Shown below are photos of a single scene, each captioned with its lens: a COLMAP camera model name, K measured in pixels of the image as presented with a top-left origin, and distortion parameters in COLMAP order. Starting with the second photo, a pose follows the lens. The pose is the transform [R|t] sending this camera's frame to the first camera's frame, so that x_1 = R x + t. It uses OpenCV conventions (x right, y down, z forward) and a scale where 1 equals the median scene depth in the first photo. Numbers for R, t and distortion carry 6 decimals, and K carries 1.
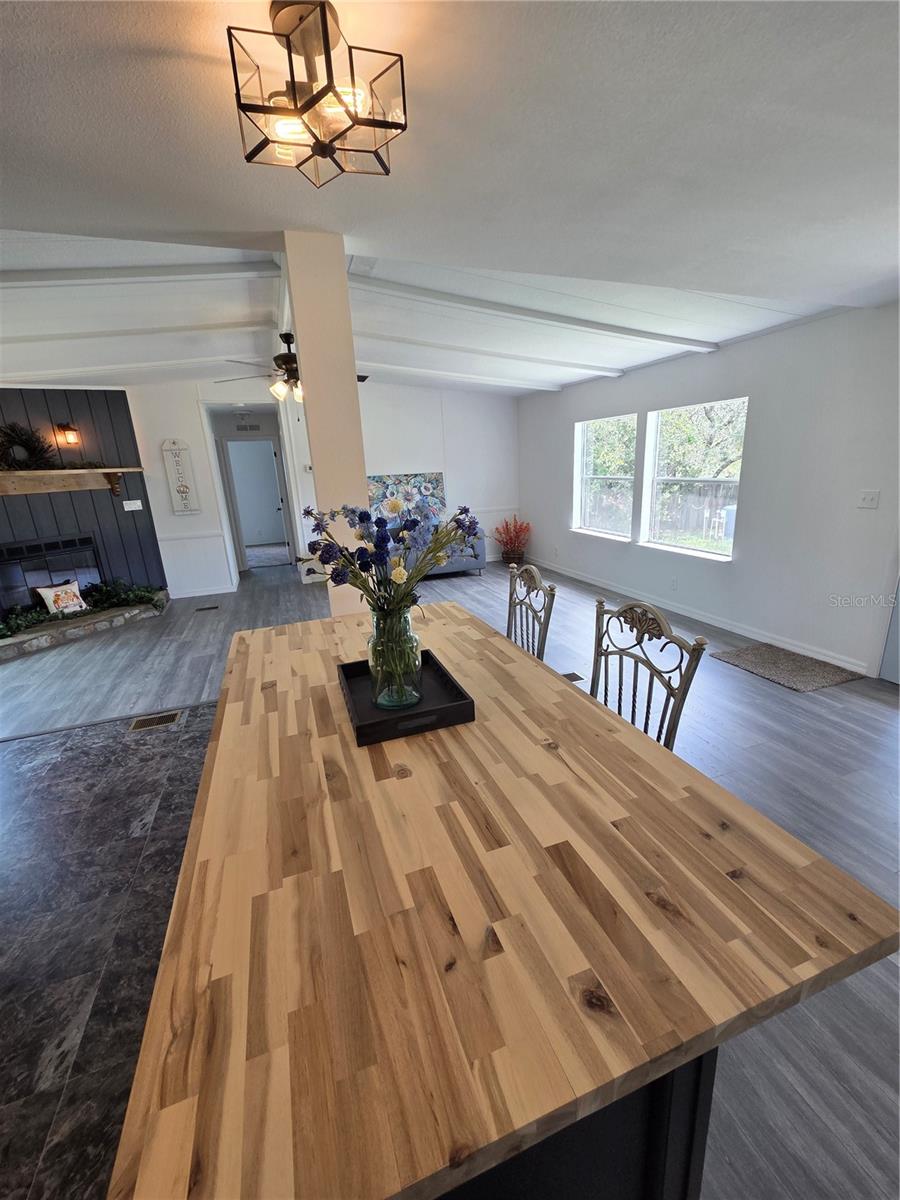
lens RADIAL K [[498.1, 0, 451.4], [0, 498.1, 605.5], [0, 0, 1]] dist [0.005771, -0.000797]
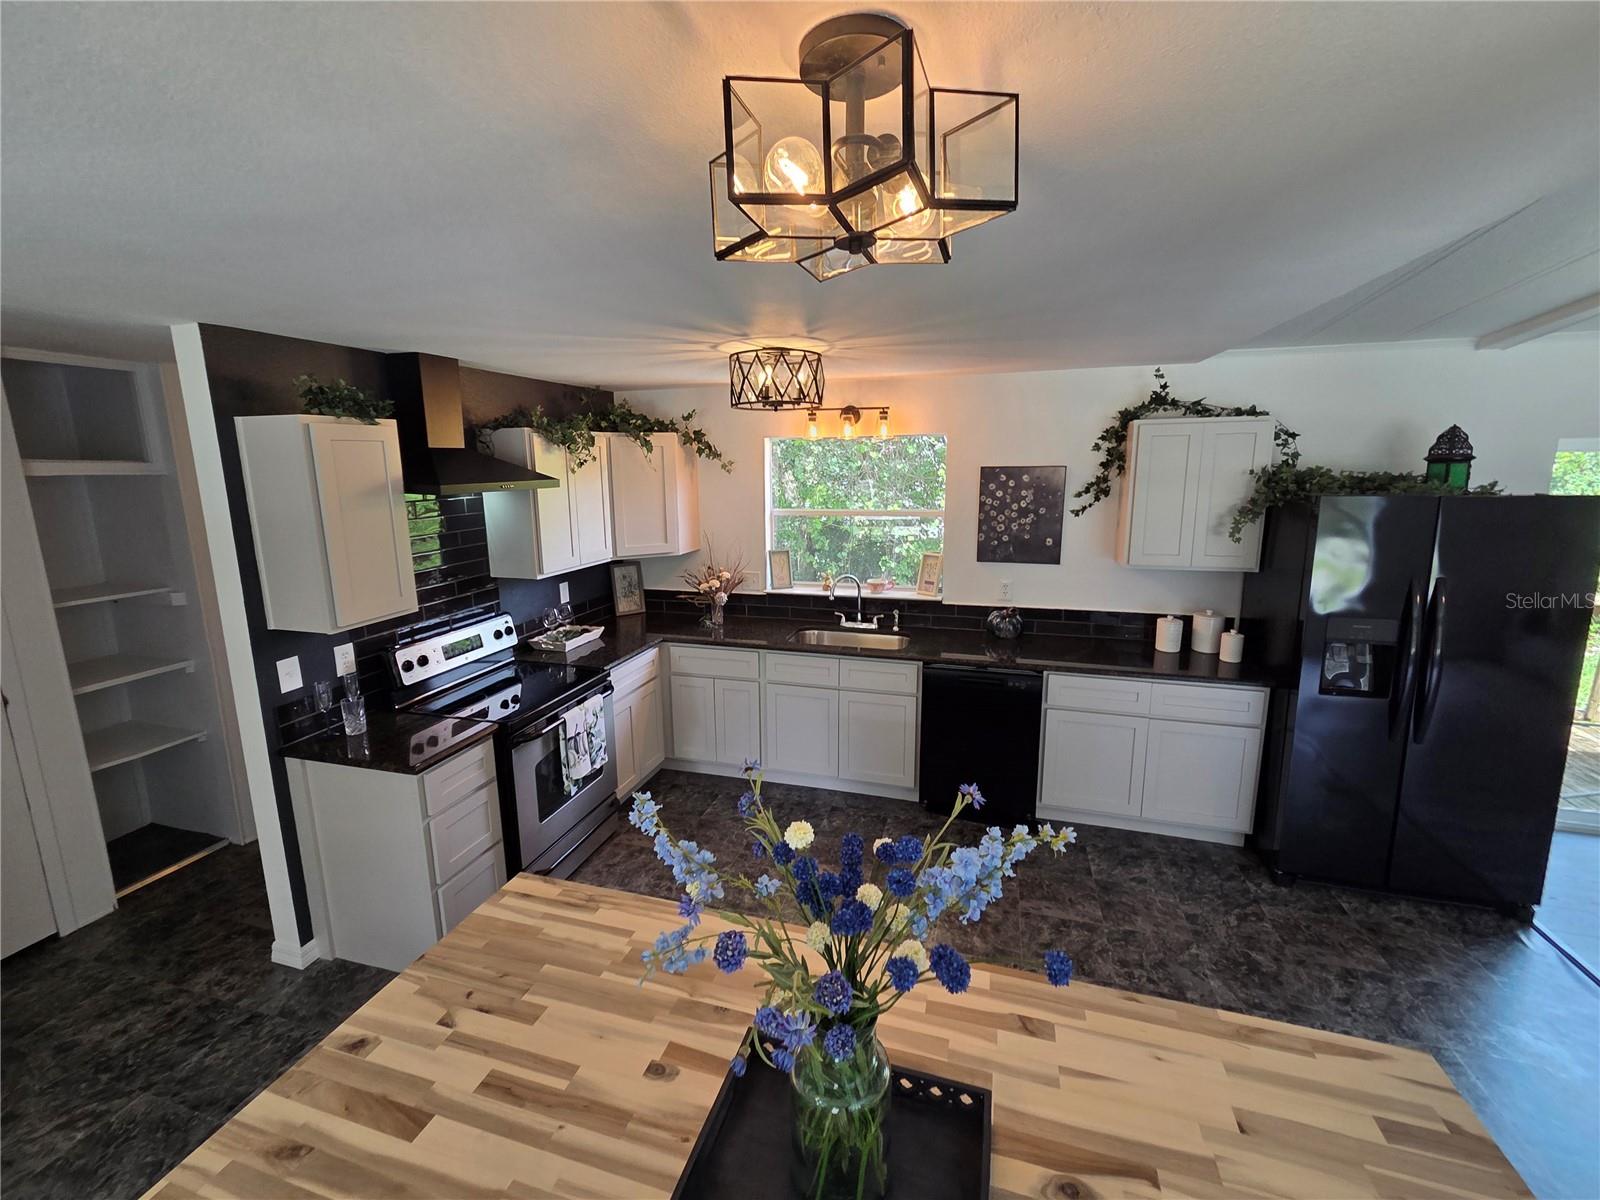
lens RADIAL K [[664.2, 0, 789.4], [0, 664.2, 586.4], [0, 0, 1]] dist [0.005771, -0.000797]
pose [[-0.594909, 0.207111, -0.776652, 0.235505], [-0.178161, 0.908224, 0.378666, -0.427557], [0.783800, 0.363641, -0.503411, 0.754495]]
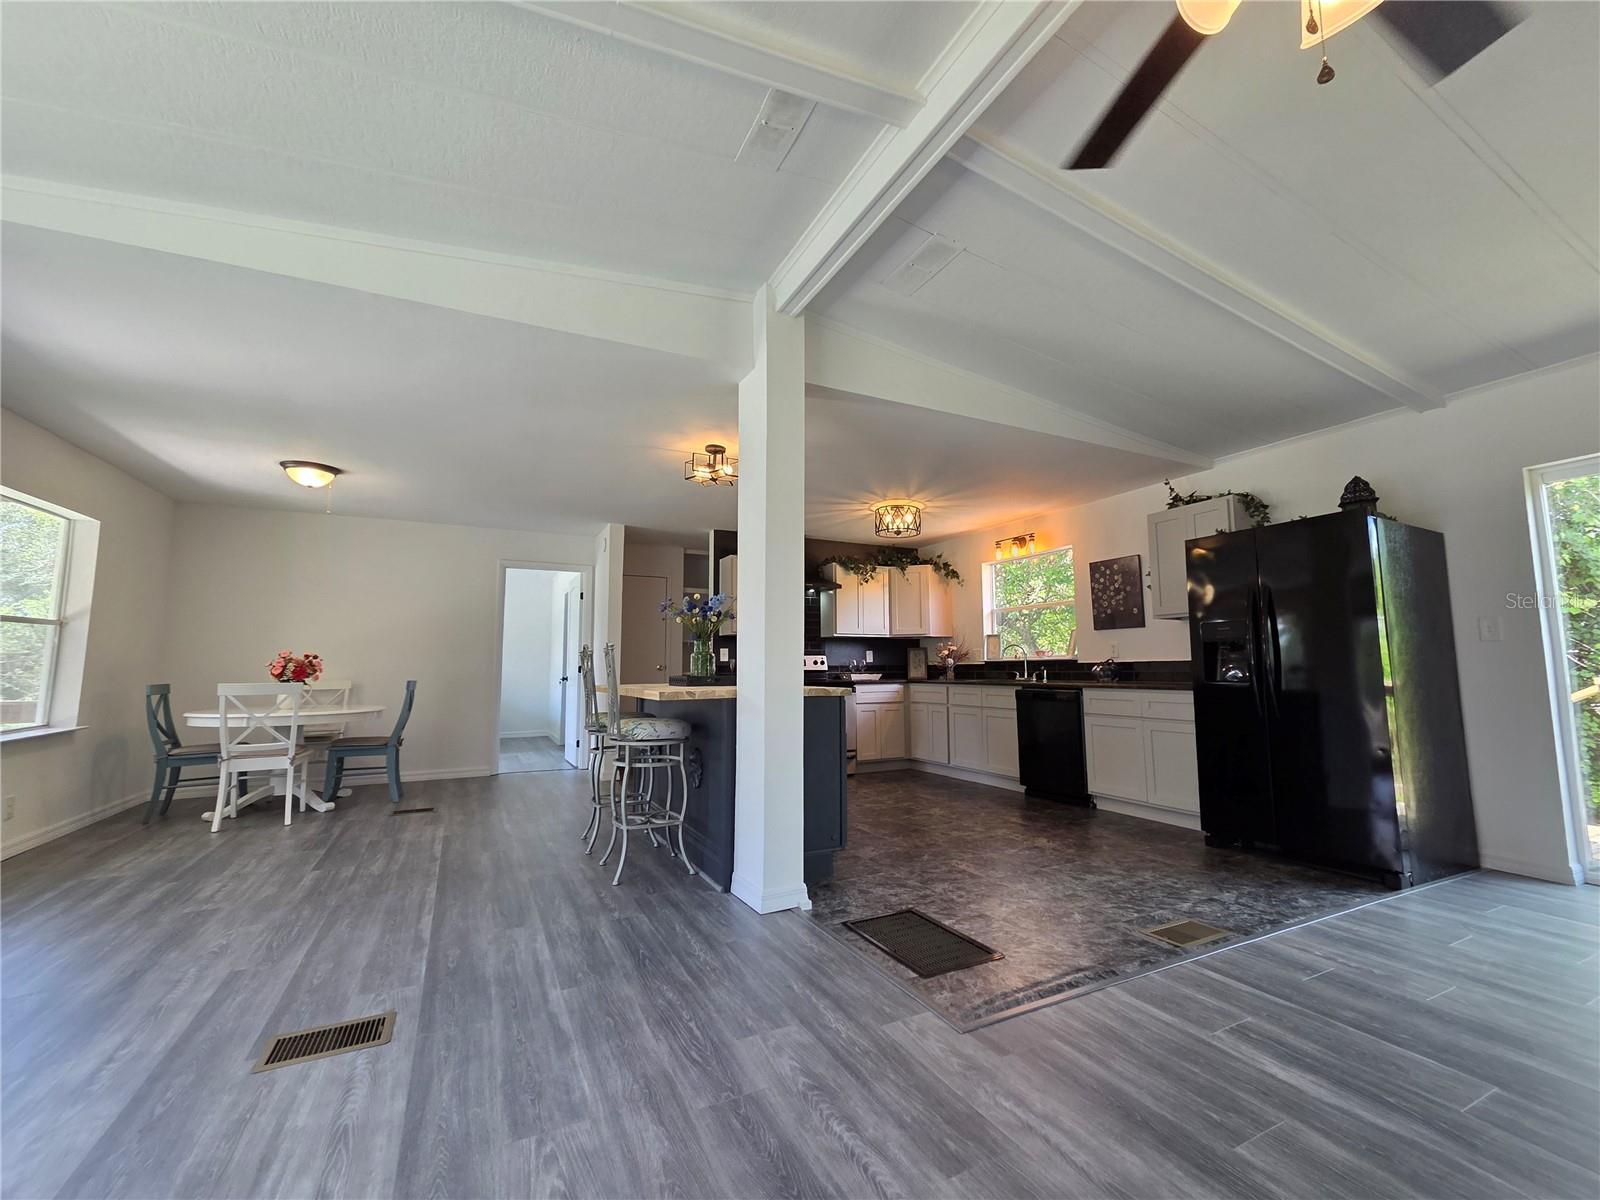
lens RADIAL K [[664.2, 0, 819.0], [0, 664.2, 594.0], [0, 0, 1]] dist [0.005771, -0.000797]
pose [[-0.987262, 0.042307, -0.153374, -0.122406], [0.015803, 0.985306, 0.170065, -0.474870], [0.158315, 0.165475, -0.973424, 2.658842]]
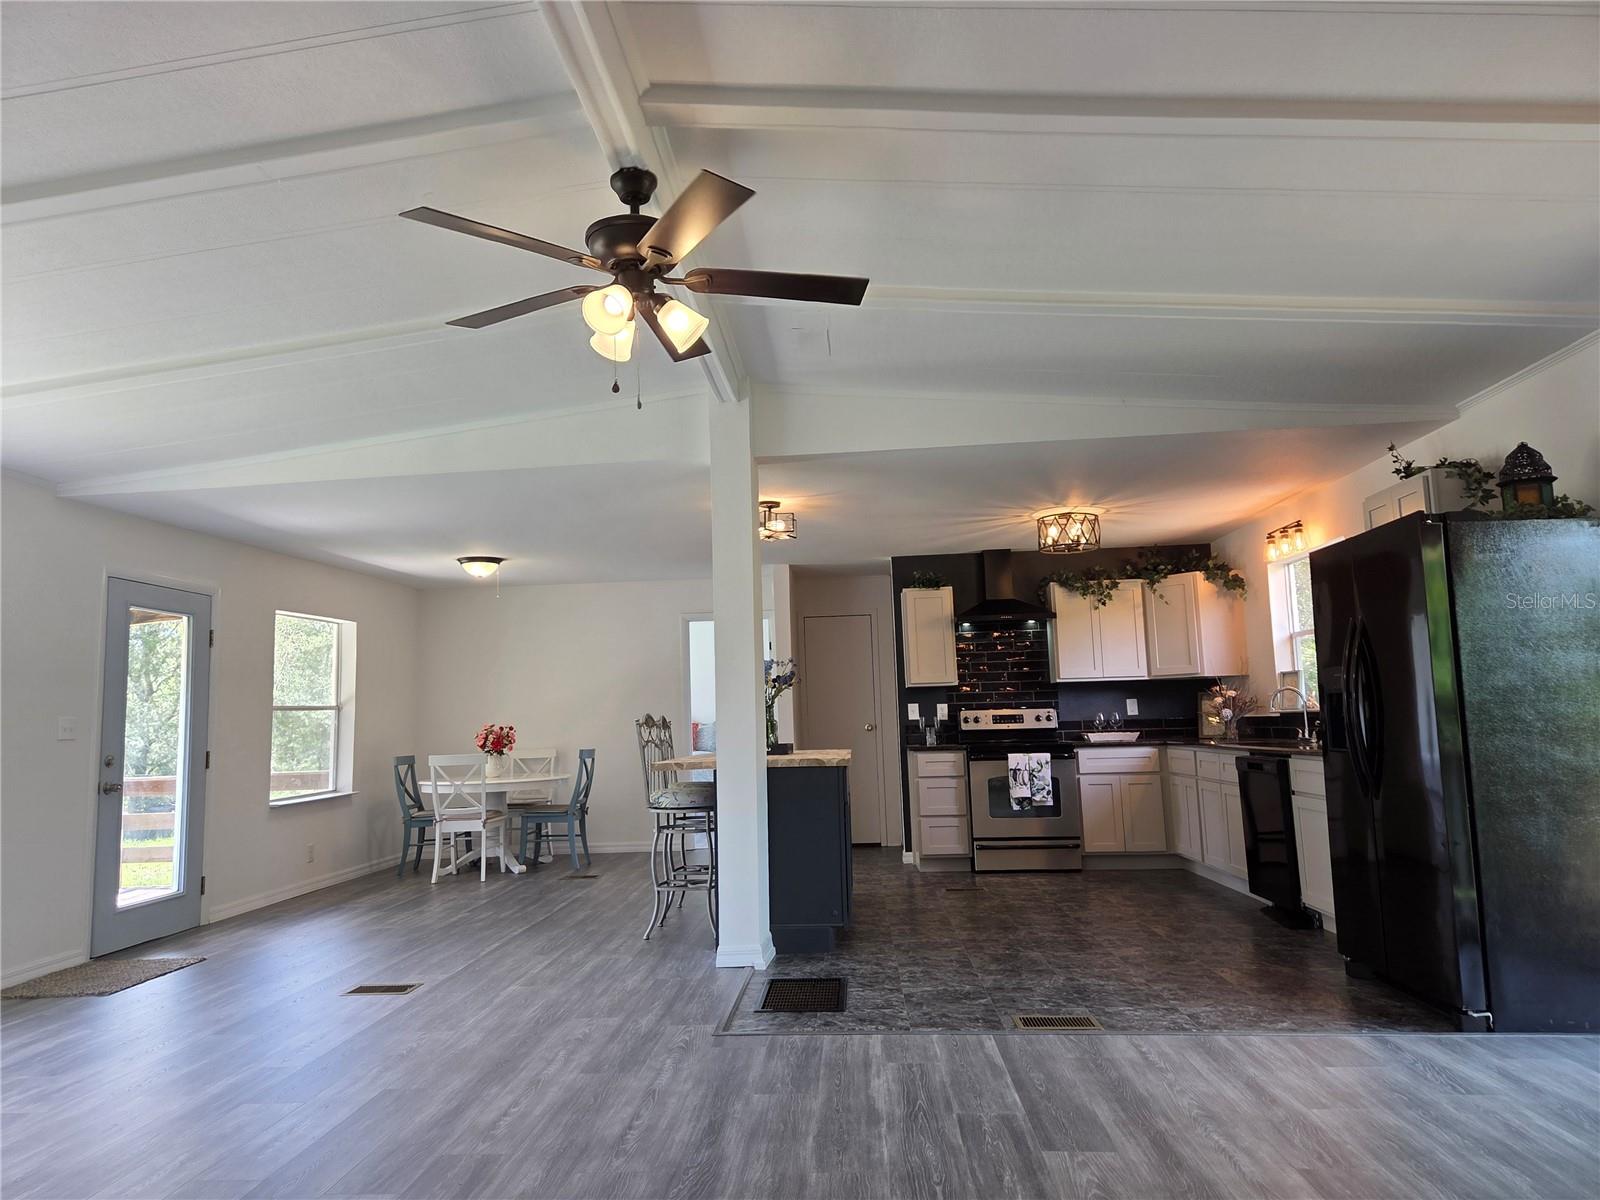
lens RADIAL K [[1075.3, 0, 784.2], [0, 1075.3, 582.7], [0, 0, 1]] dist [0.083599, -0.059318]
pose [[-0.916241, 0.131894, 0.378295, -1.369637], [0.184214, 0.977212, 0.105460, -0.674624], [-0.355765, 0.166314, -0.919658, 3.475174]]
